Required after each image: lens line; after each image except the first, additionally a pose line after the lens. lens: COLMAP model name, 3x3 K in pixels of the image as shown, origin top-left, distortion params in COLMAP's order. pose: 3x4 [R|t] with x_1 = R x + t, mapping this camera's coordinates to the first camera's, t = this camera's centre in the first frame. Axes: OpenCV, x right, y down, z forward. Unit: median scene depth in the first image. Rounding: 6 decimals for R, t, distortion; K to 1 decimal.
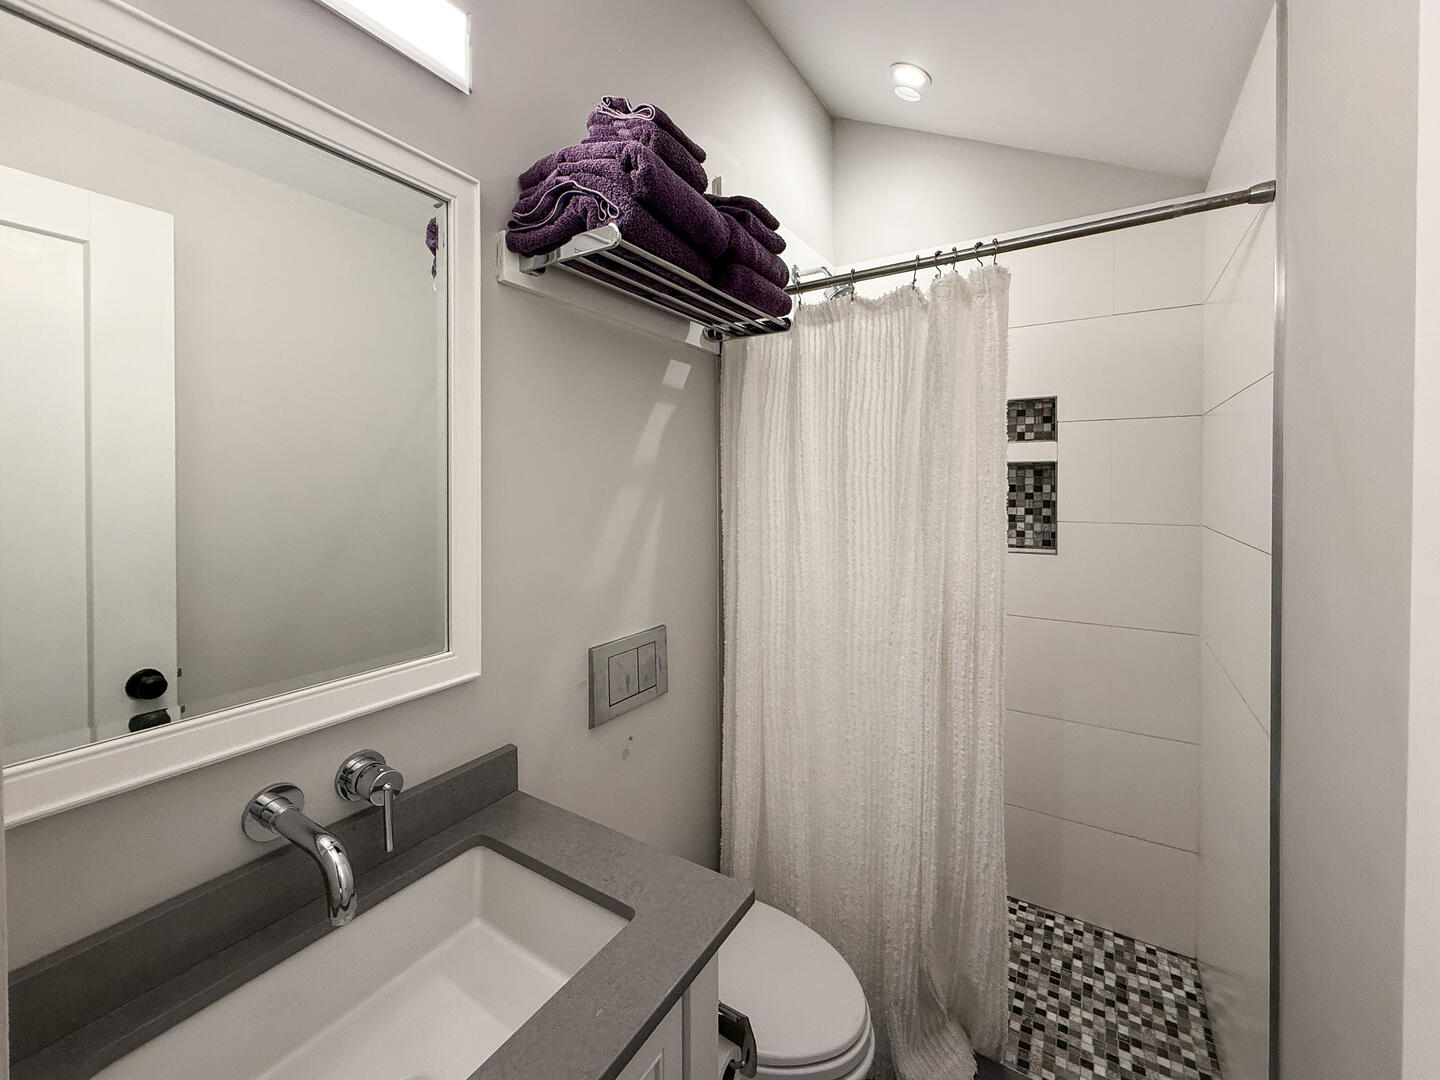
lens RADIAL K [[575.1, 0, 721.3], [0, 575.1, 481.1], [0, 0, 1]] dist [-0.001154, -0.000399]
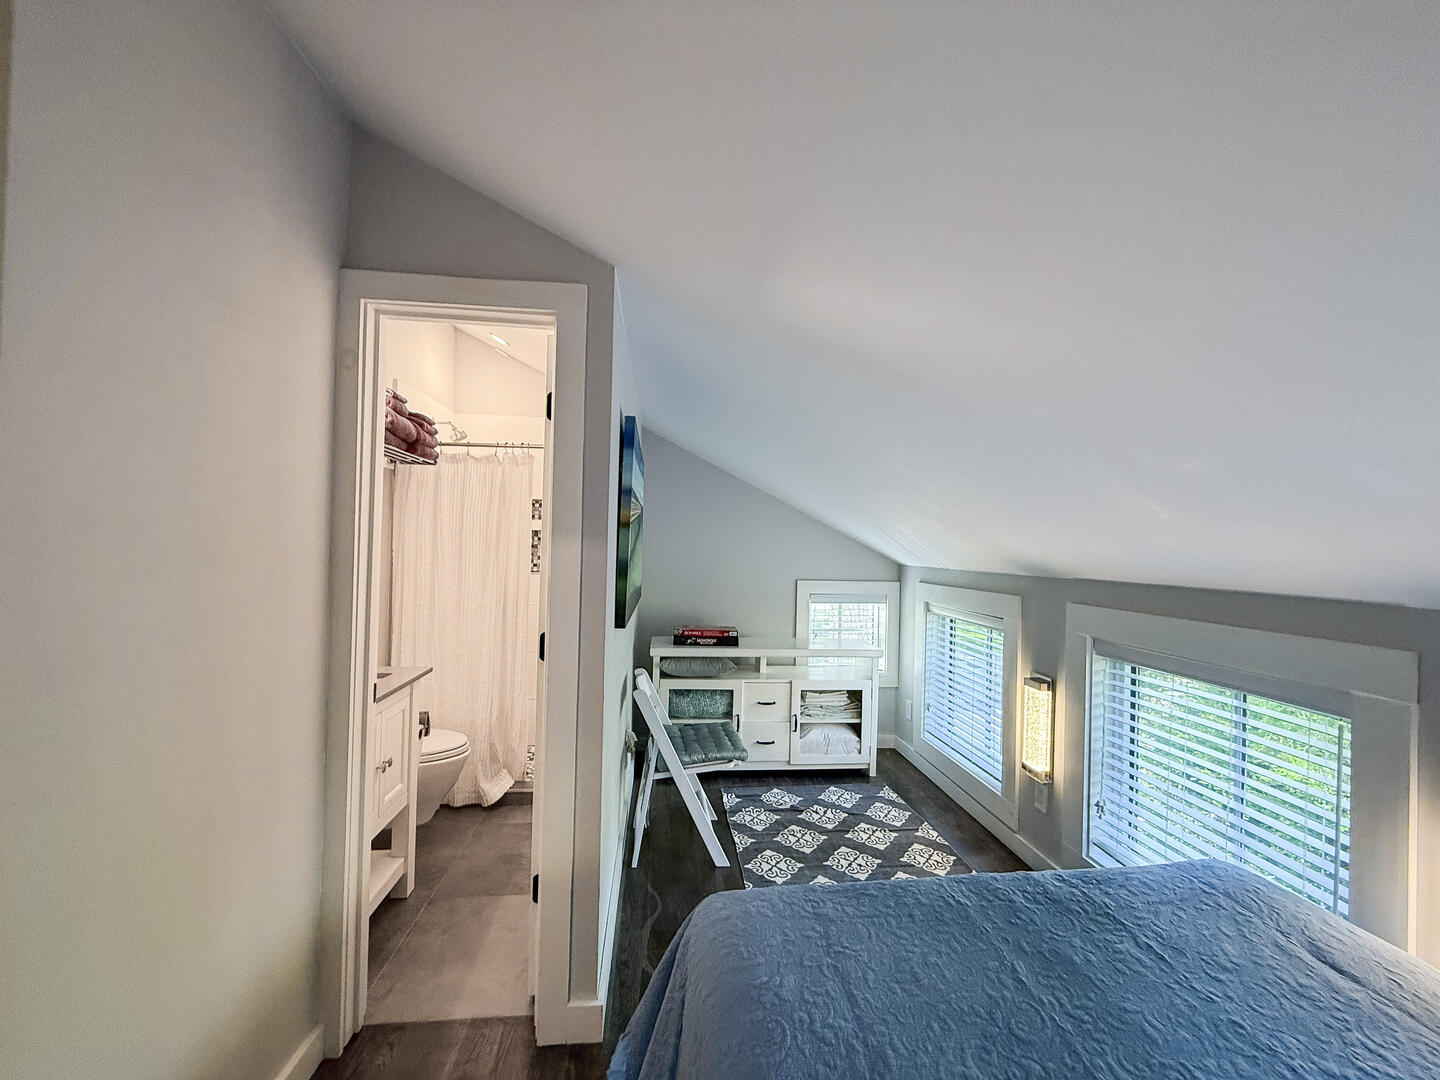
lens RADIAL K [[575.1, 0, 717.7], [0, 575.1, 535.3], [0, 0, 1]] dist [-0.001154, -0.000399]
pose [[0.785578, 0.025418, 0.618240, -0.402908], [-0.019880, 0.999677, -0.015839, 0.010642], [-0.618443, 0.000152, 0.785830, -1.429309]]
